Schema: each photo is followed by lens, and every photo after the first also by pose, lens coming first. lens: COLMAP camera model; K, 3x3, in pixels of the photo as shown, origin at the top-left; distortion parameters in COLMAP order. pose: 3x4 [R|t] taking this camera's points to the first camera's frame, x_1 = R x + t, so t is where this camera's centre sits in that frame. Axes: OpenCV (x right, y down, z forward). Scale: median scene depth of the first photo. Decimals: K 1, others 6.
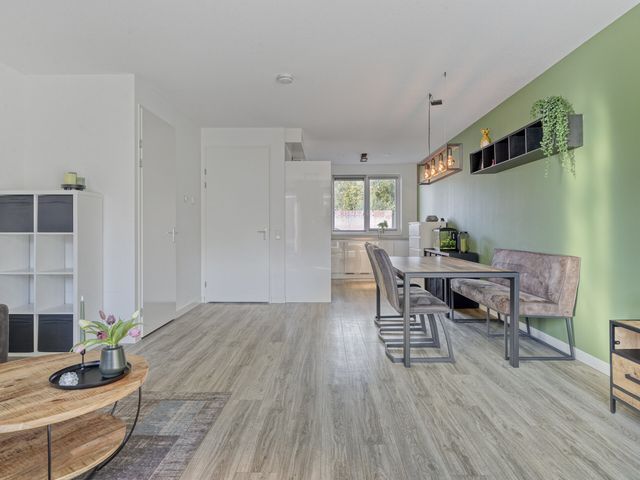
lens RADIAL K [[406.5, 0, 320.6], [0, 406.5, 228.6], [0, 0, 1]] dist [-0.003405, 0.003597]
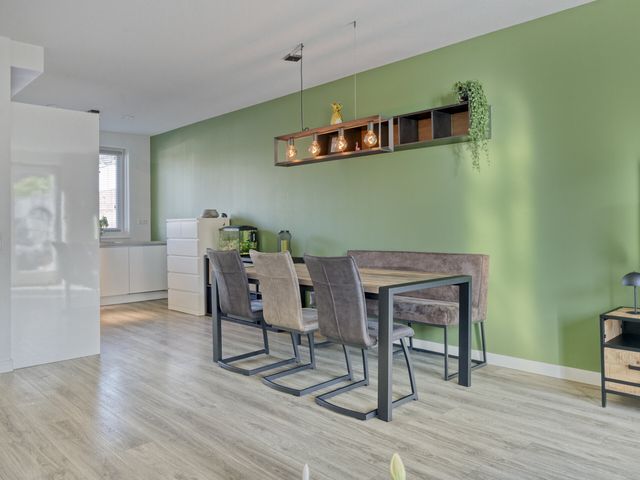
lens RADIAL K [[507.6, 0, 320.0], [0, 507.6, 221.1], [0, 0, 1]] dist [0.002731, -0.003589]
pose [[0.702144, 0.003257, 0.712028, -0.511438], [0.008574, 0.999878, -0.013028, 0.003175], [-0.711984, 0.015252, 0.702030, 0.467596]]
